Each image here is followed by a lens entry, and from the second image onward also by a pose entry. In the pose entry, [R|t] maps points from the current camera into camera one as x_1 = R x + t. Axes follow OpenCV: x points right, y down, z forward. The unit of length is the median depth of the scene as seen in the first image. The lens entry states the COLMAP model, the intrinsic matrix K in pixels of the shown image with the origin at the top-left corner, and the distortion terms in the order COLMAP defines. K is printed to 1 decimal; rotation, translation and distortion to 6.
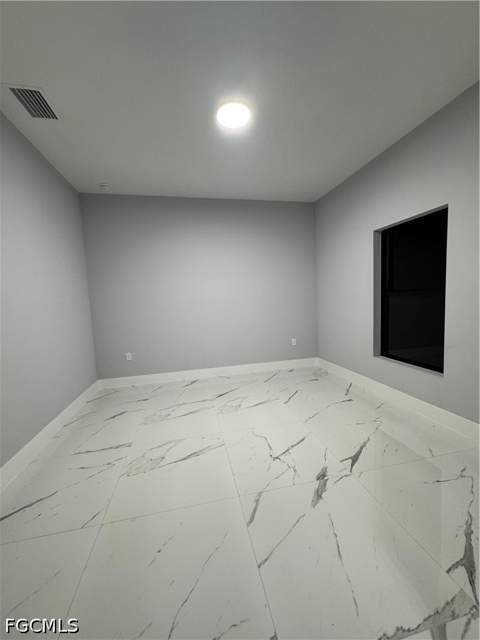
lens RADIAL K [[255.1, 0, 242.0], [0, 255.1, 321.7], [0, 0, 1]] dist [-0.002068, 0.000375]
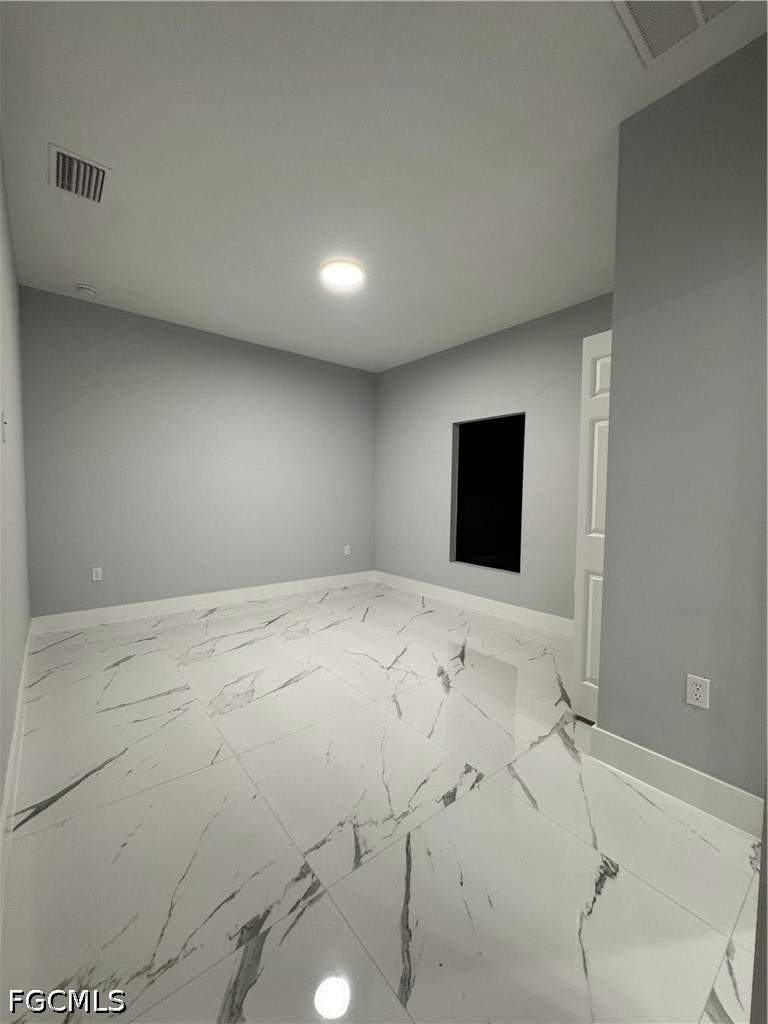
lens RADIAL K [[408.1, 0, 388.9], [0, 408.1, 514.1], [0, 0, 1]] dist [-0.002068, 0.000375]
pose [[0.888619, 0.034017, 0.457384, -0.338078], [-0.013214, 0.998731, -0.048606, 0.042376], [-0.458457, 0.037148, 0.887940, -0.180032]]
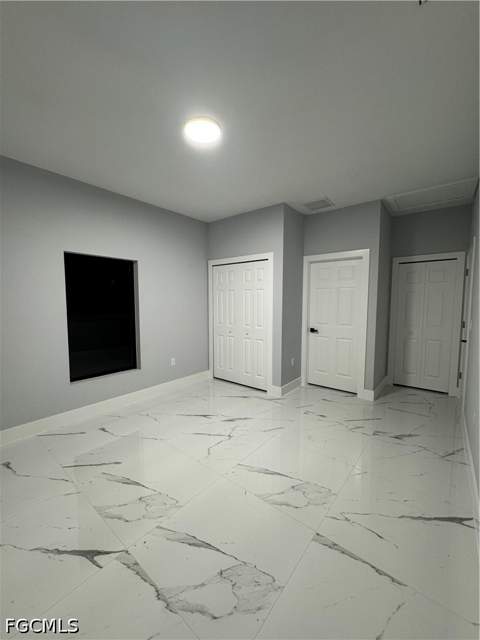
lens RADIAL K [[255.1, 0, 241.8], [0, 255.1, 317.3], [0, 0, 1]] dist [-0.002068, 0.000375]
pose [[-0.624369, -0.002095, 0.781127, -0.601159], [0.103229, 0.991004, 0.085171, -0.123353], [-0.774278, 0.133813, -0.618536, 1.064740]]
